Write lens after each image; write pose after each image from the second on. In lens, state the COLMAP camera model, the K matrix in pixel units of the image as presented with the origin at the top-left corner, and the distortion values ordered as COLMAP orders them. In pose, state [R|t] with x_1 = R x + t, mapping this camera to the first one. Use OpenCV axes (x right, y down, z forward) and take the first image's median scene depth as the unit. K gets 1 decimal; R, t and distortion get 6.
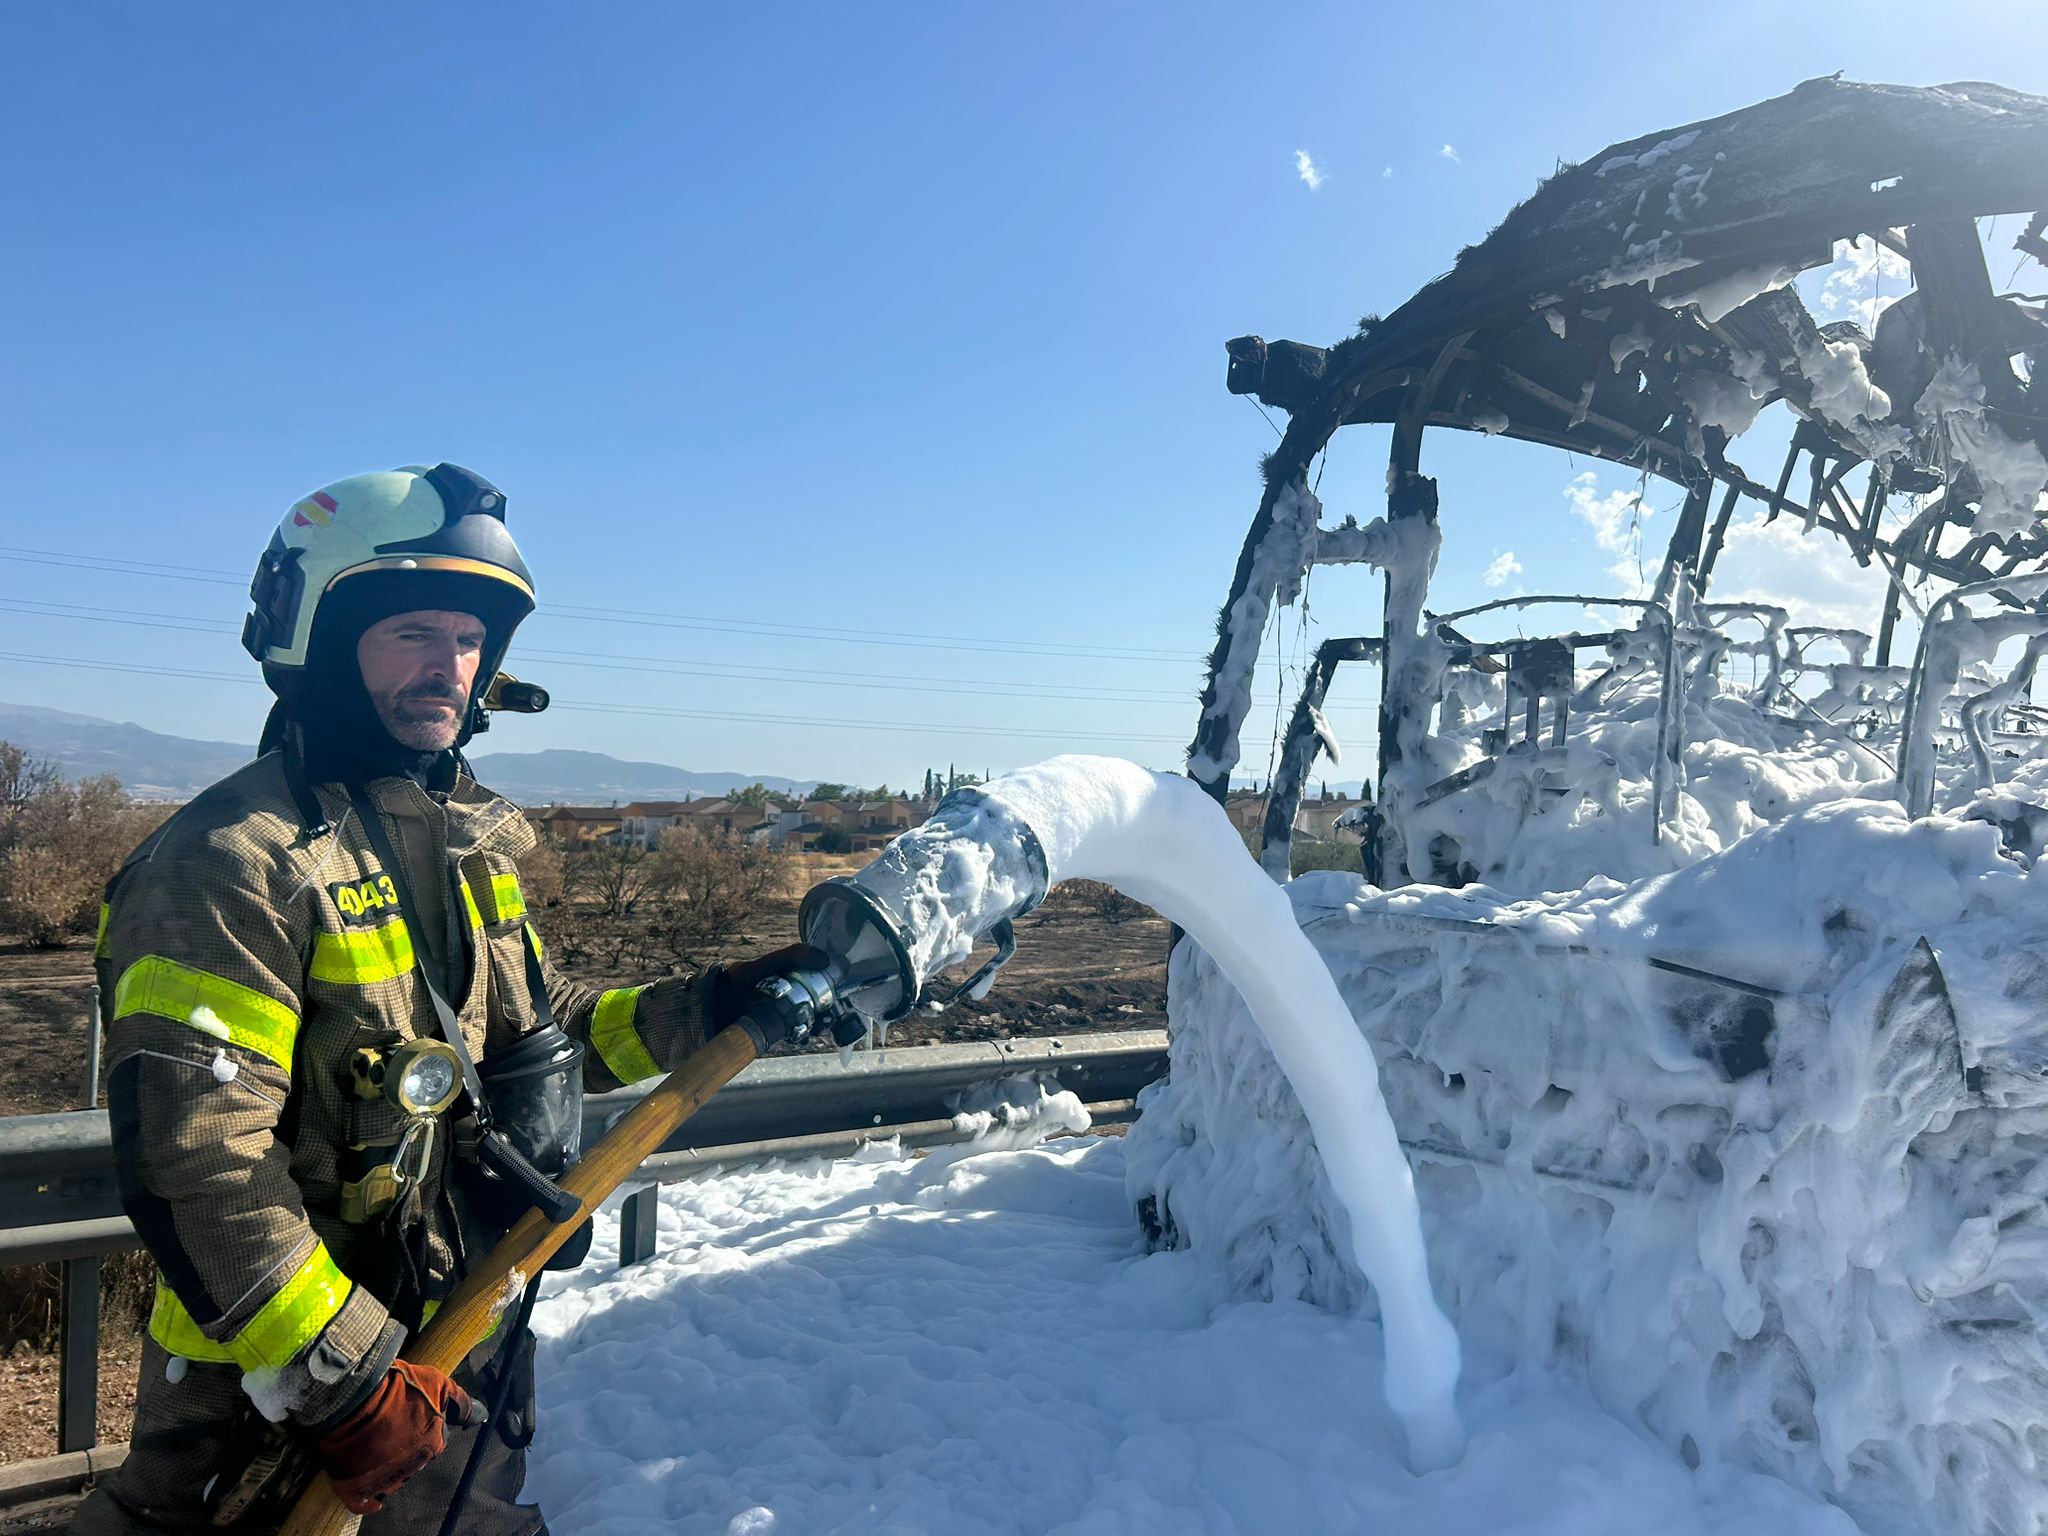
lens RADIAL K [[1540.2, 0, 1025.8], [0, 1540.2, 765.1], [0, 0, 1]] dist [0.046944, -0.052658]
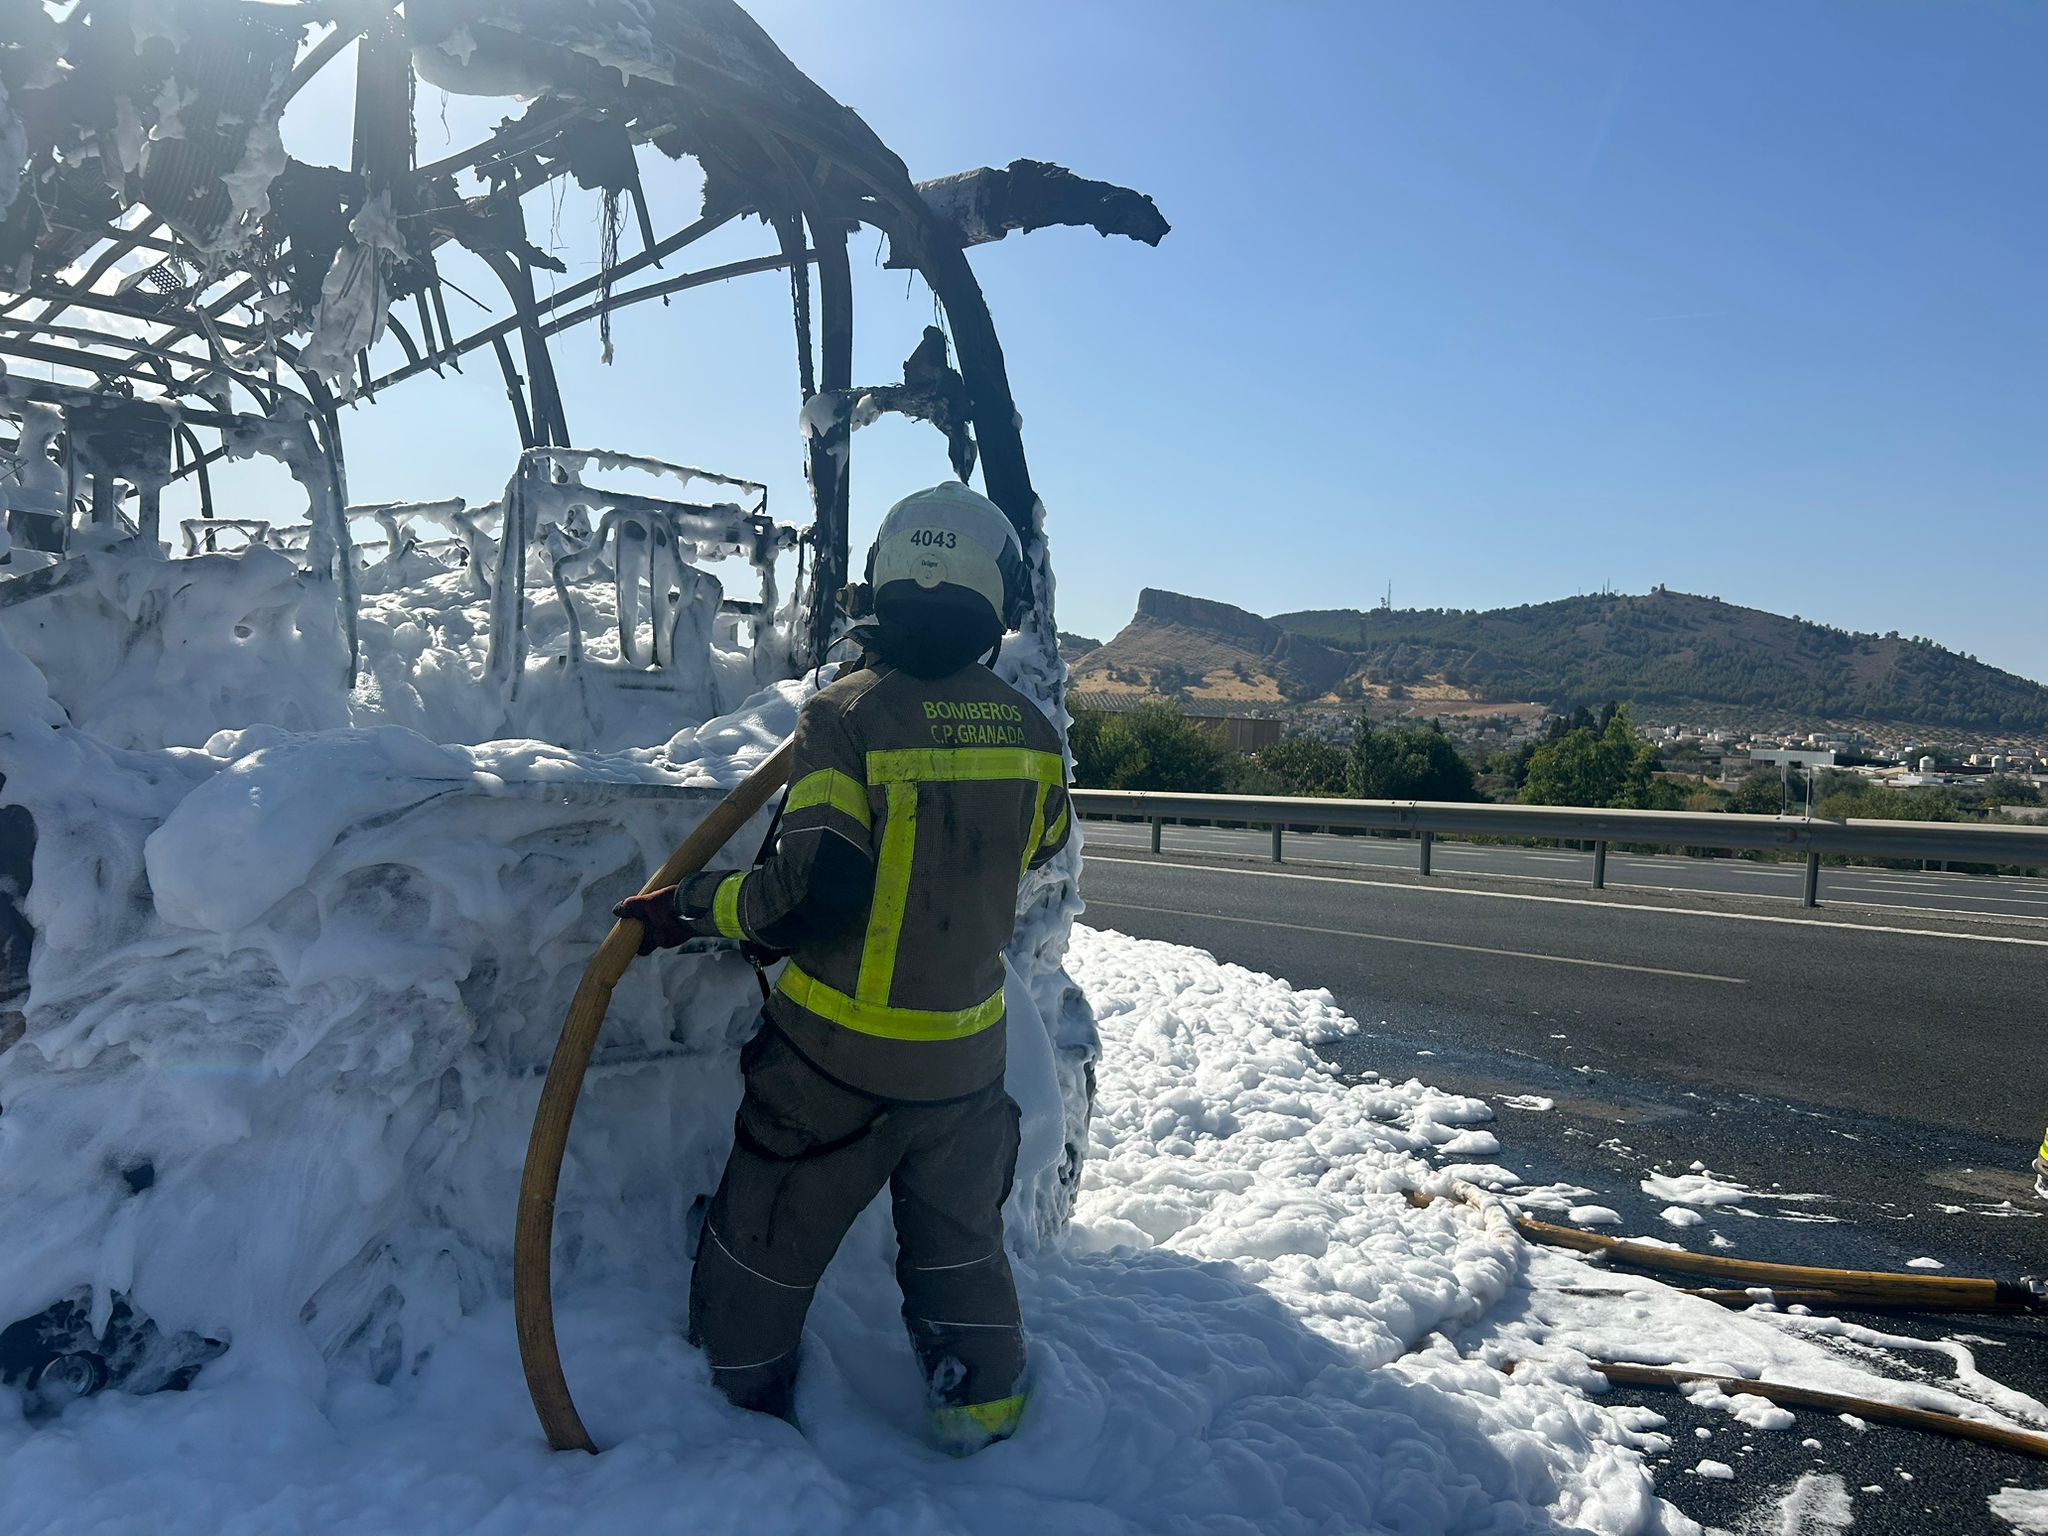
lens RADIAL K [[1540.2, 0, 978.1], [0, 1540.2, 775.3], [0, 0, 1]] dist [0.046944, -0.052658]
pose [[-0.010251, -0.050977, 0.998647, -0.413837], [-0.075434, 0.995893, 0.050062, 0.028895], [-0.997098, -0.074818, -0.014054, 0.606379]]
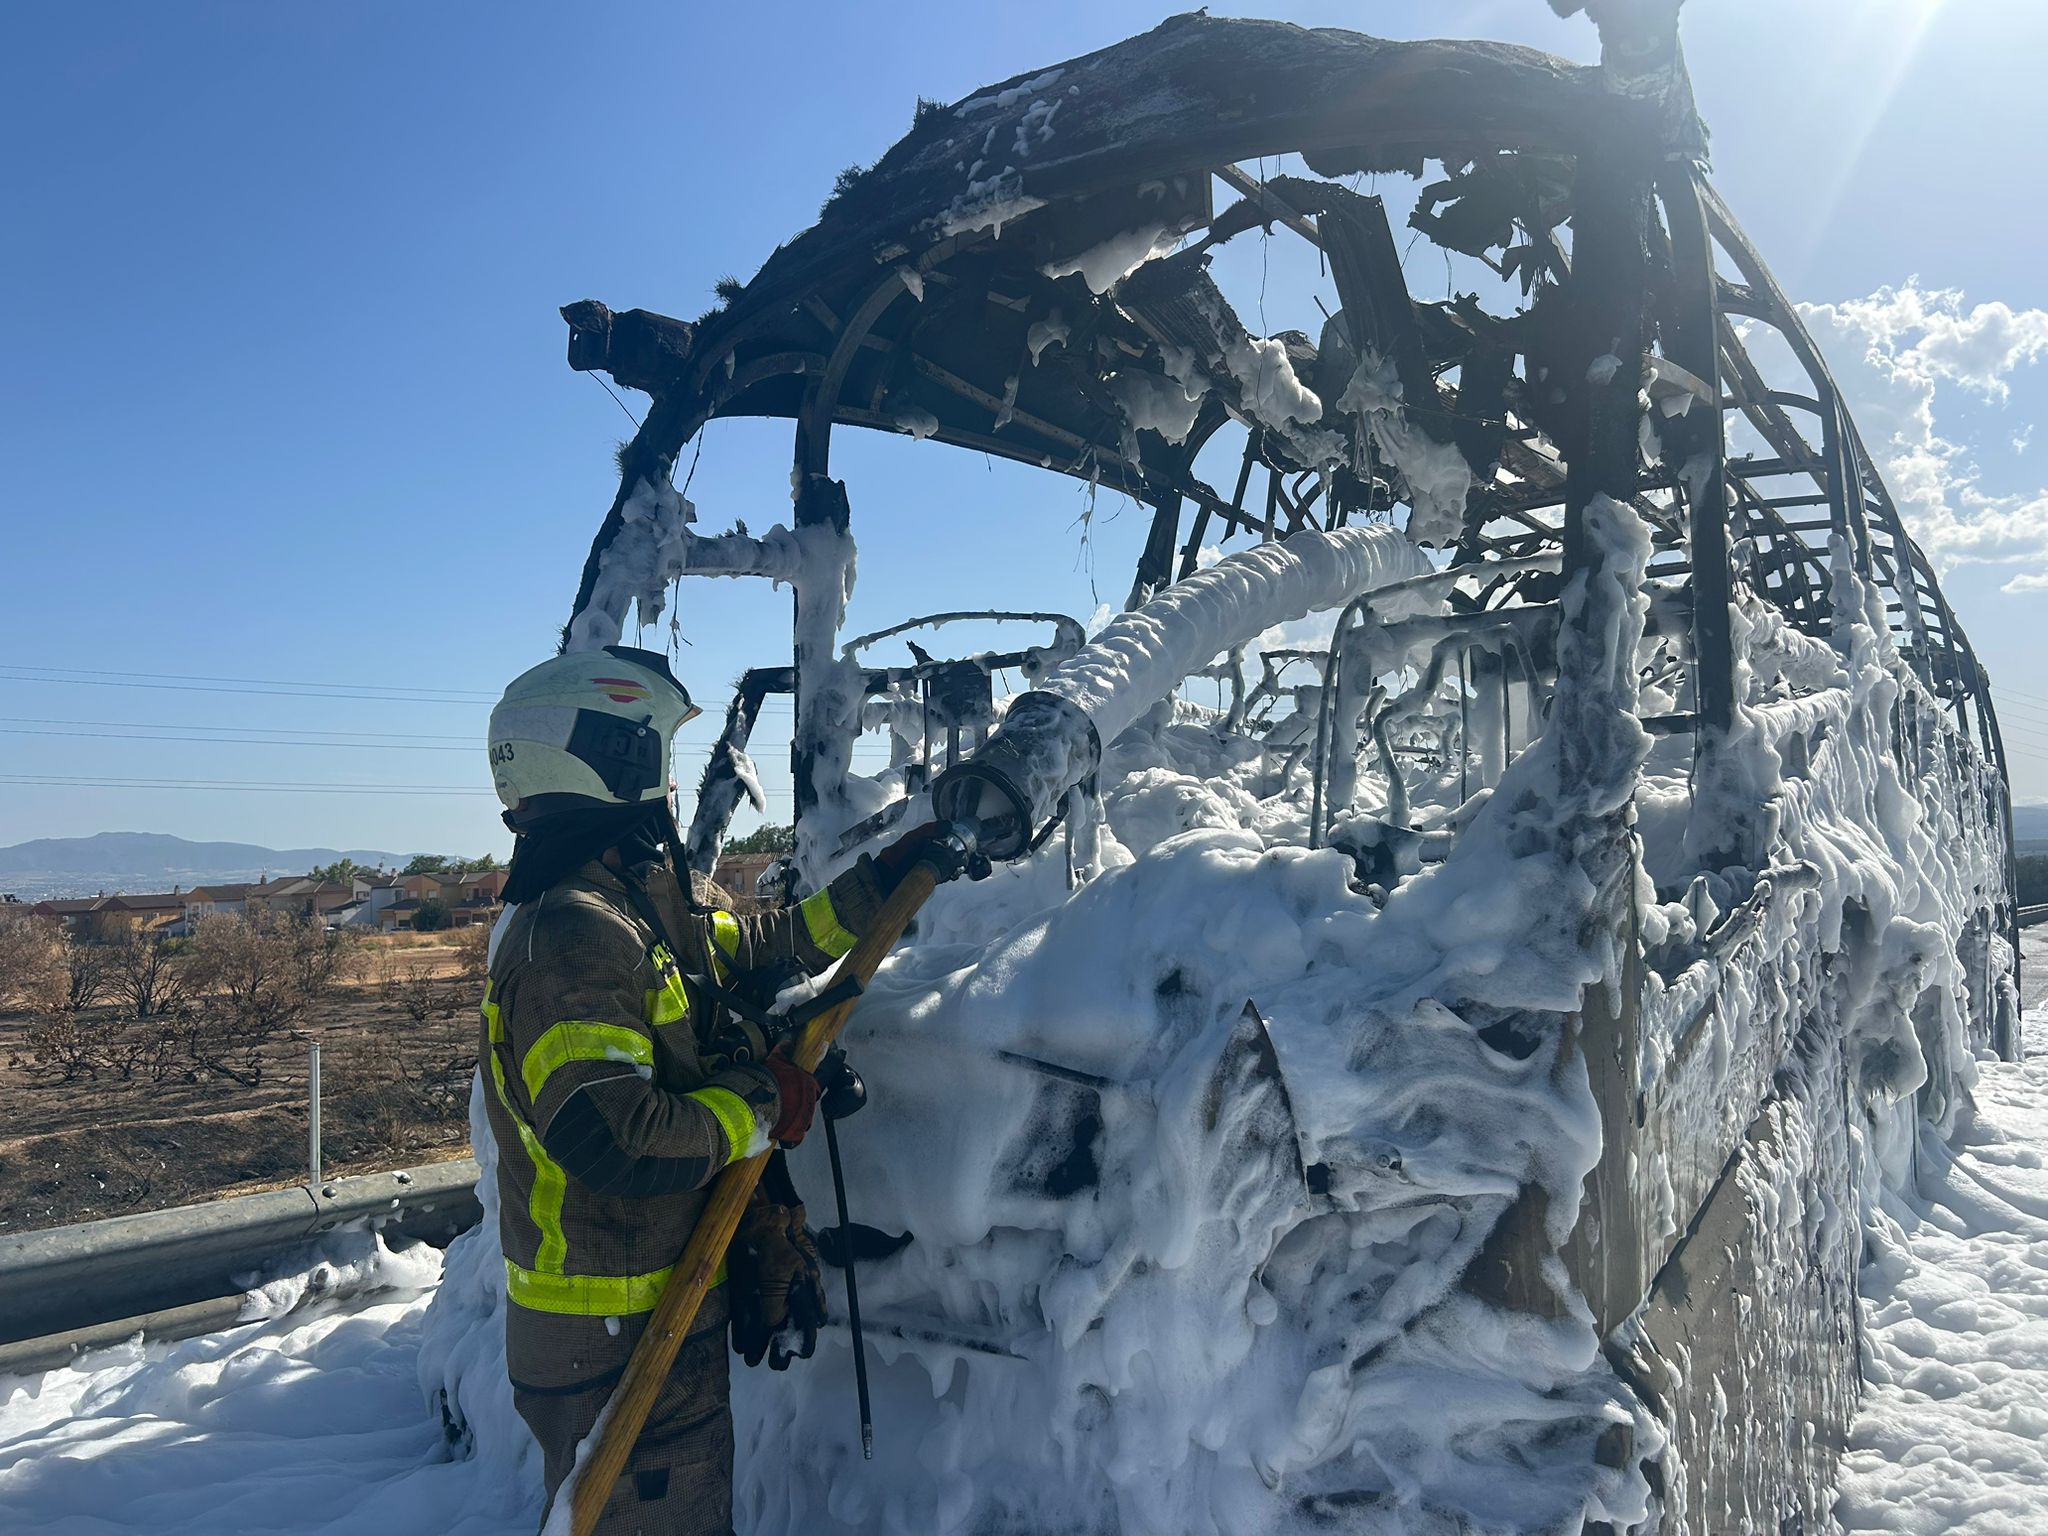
lens RADIAL K [[1540.2, 0, 1002.9], [0, 1540.2, 764.6], [0, 0, 1]] dist [0.046944, -0.052658]
pose [[0.973608, -0.035391, 0.225467, 0.161557], [0.043251, 0.998613, -0.030018, 0.004939], [-0.224092, 0.038977, 0.973788, 0.149850]]
